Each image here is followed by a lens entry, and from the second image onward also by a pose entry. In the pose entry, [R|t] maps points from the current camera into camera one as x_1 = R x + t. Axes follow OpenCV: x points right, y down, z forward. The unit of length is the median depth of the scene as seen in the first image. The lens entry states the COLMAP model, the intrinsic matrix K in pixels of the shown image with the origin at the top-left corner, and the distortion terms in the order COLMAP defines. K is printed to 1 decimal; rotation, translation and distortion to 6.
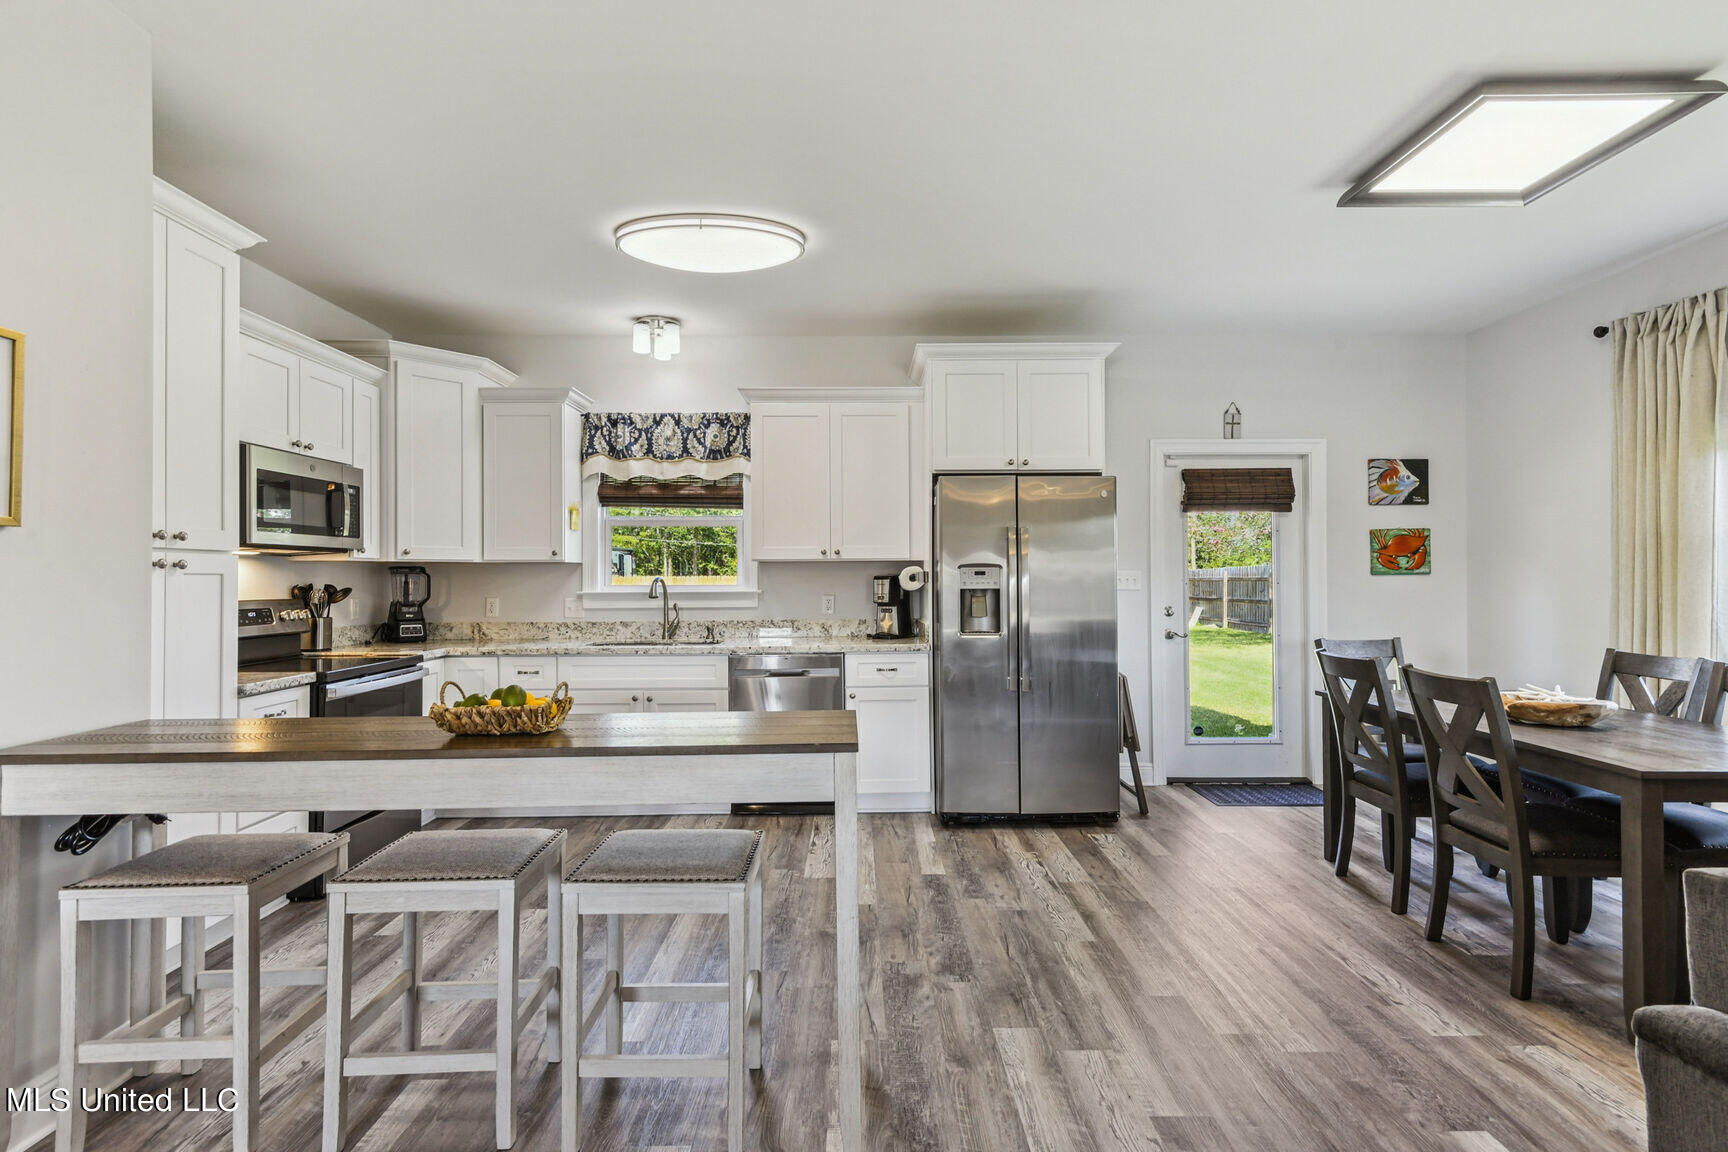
lens RADIAL K [[818.1, 0, 863.3], [0, 818.1, 572.0], [0, 0, 1]] dist [0.026406, -0.001536]
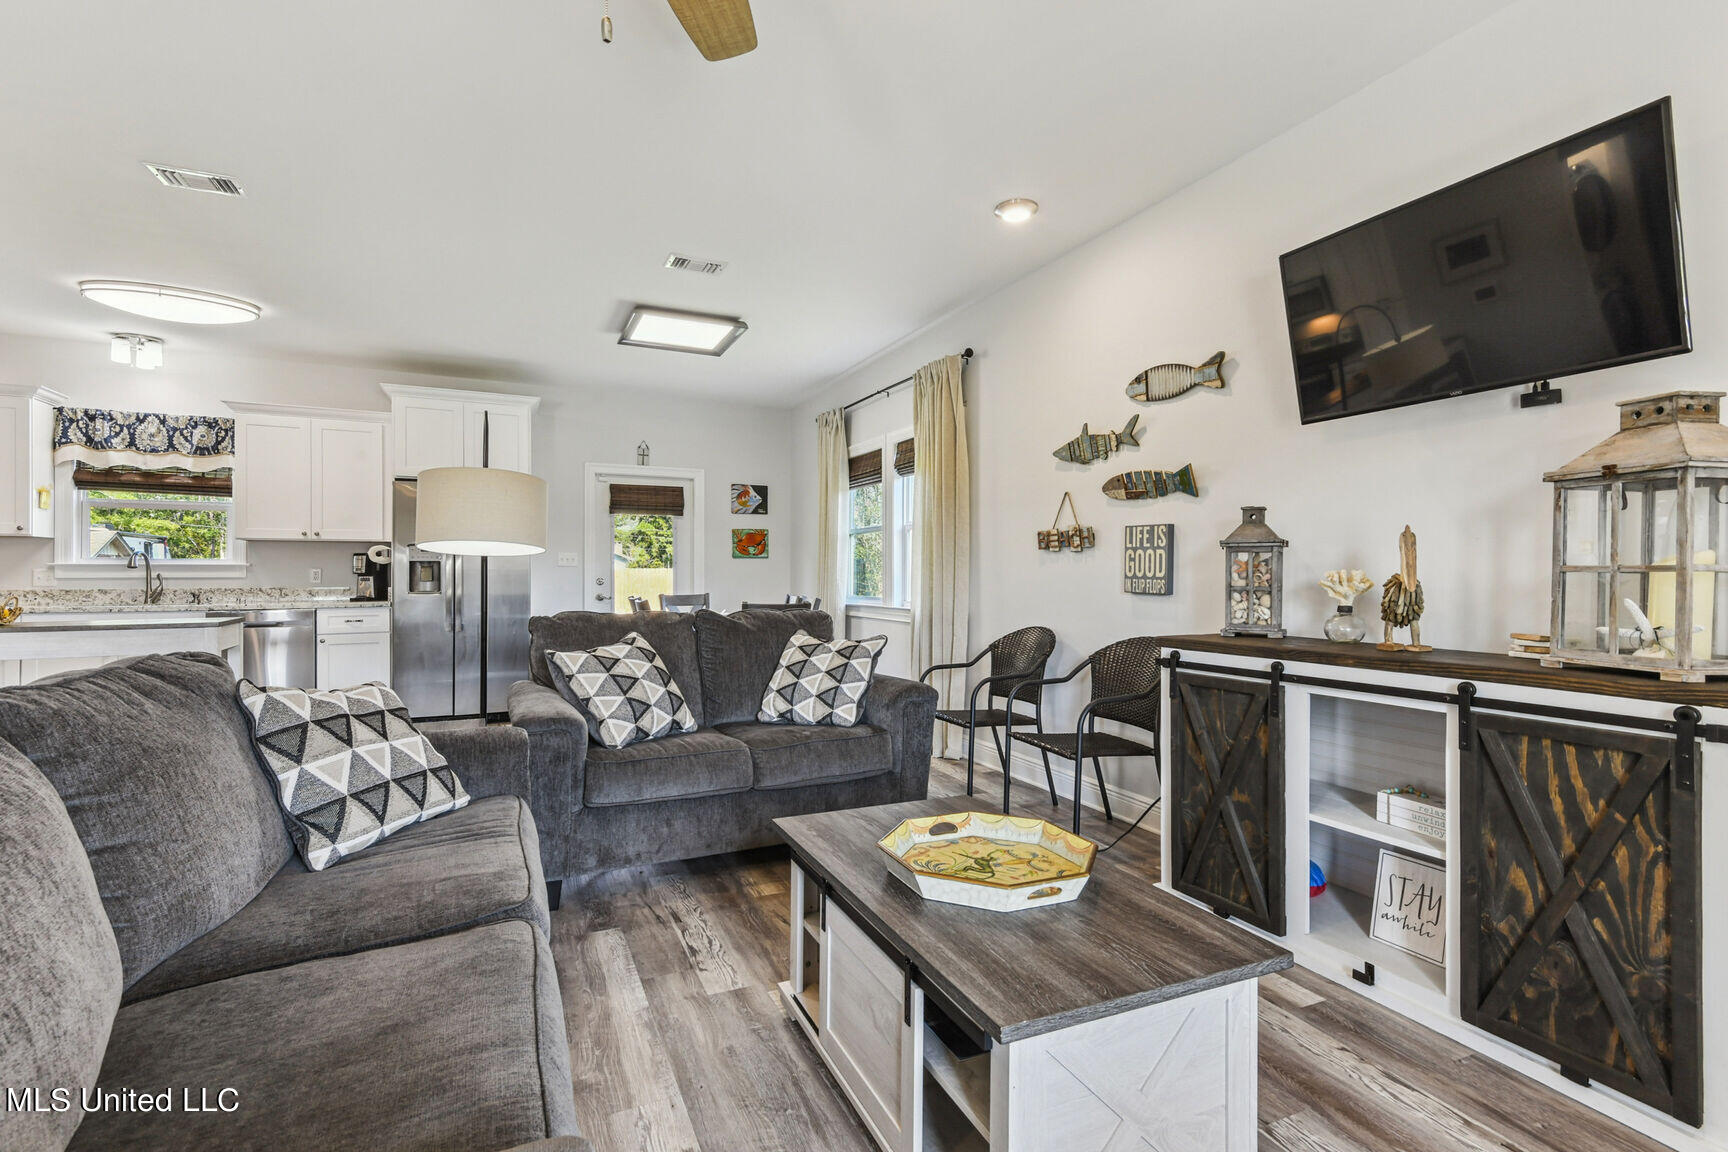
lens RADIAL K [[818.1, 0, 863.3], [0, 818.1, 572.0], [0, 0, 1]] dist [0.026406, -0.001536]
pose [[0.914610, 0.006495, 0.404285, 0.243139], [-0.007186, 0.999974, 0.000191, 0.031559], [-0.404273, -0.003080, 0.914633, -0.584155]]
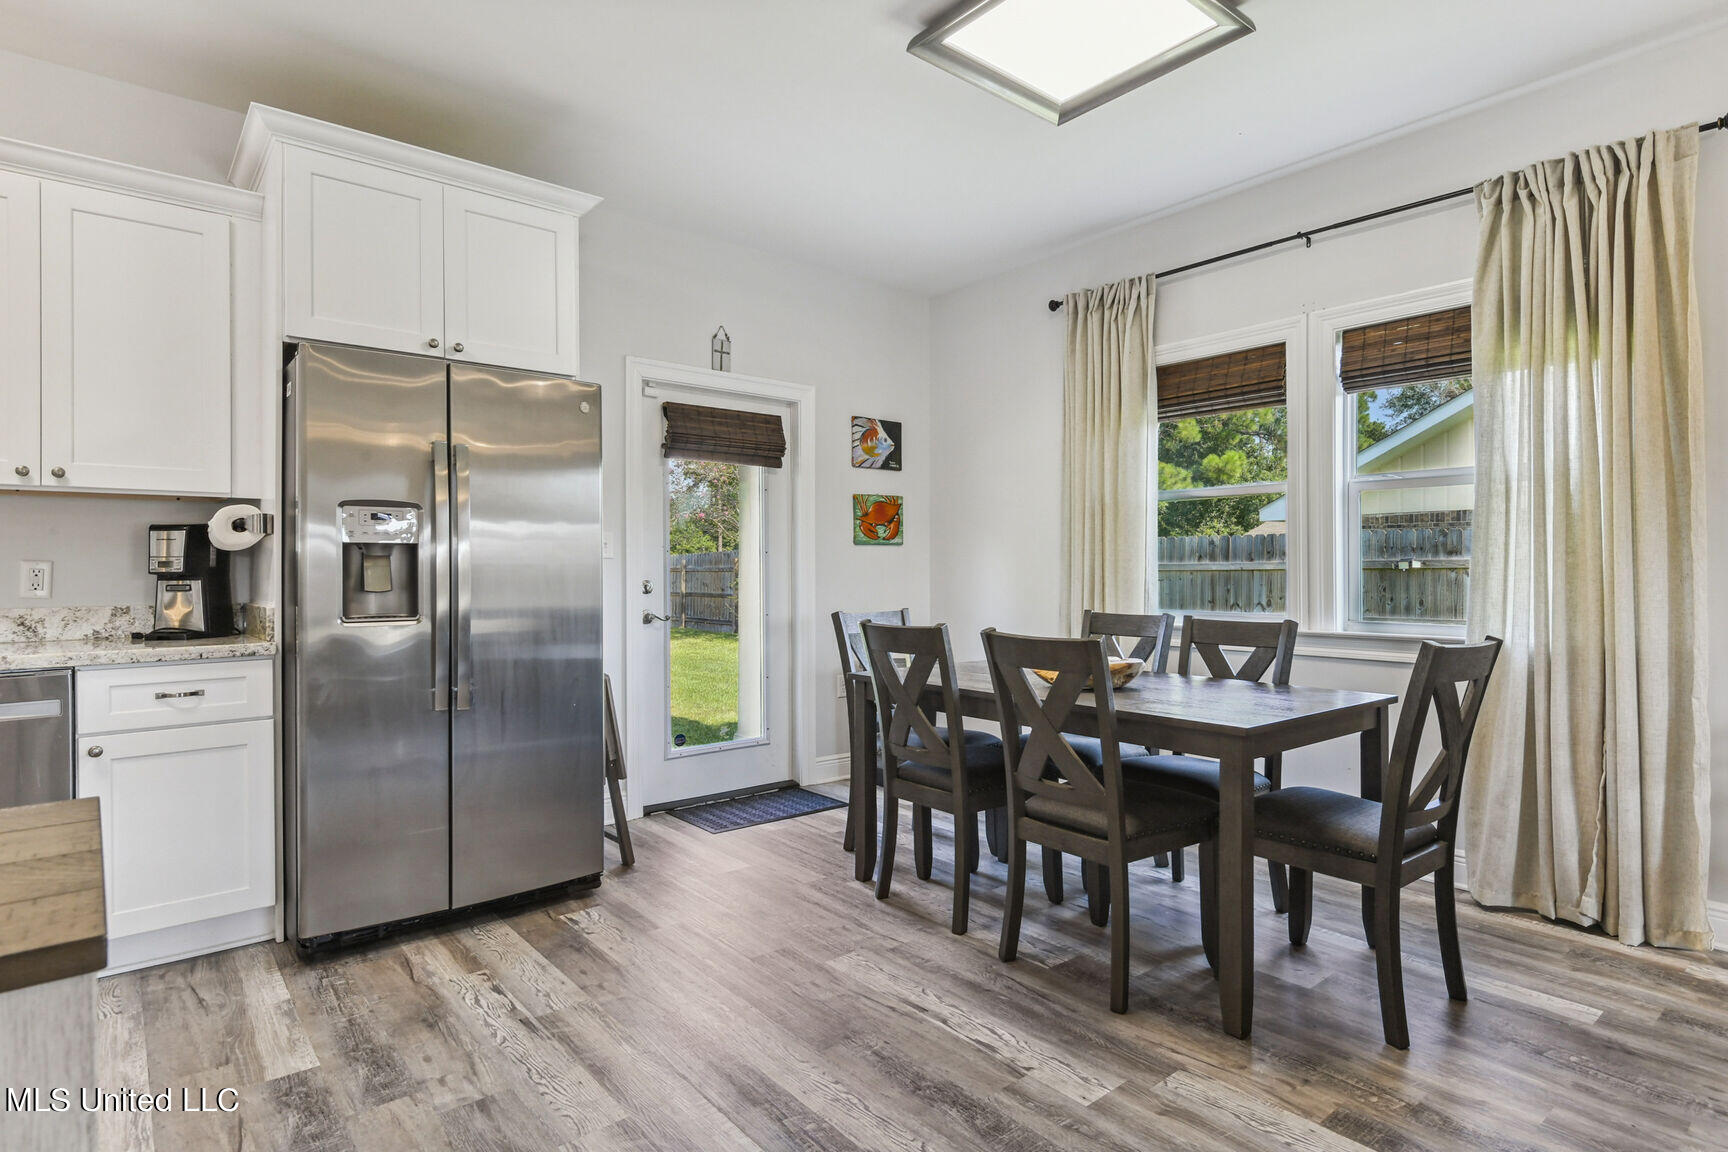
lens RADIAL K [[908.7, 0, 869.6], [0, 908.7, 568.1], [0, 0, 1]] dist [0.004286, -0.001492]
pose [[0.773732, 0.005247, 0.633492, 0.000228], [-0.005533, 0.999984, -0.001525, 0.034794], [-0.633489, -0.002326, 0.773748, 0.251502]]
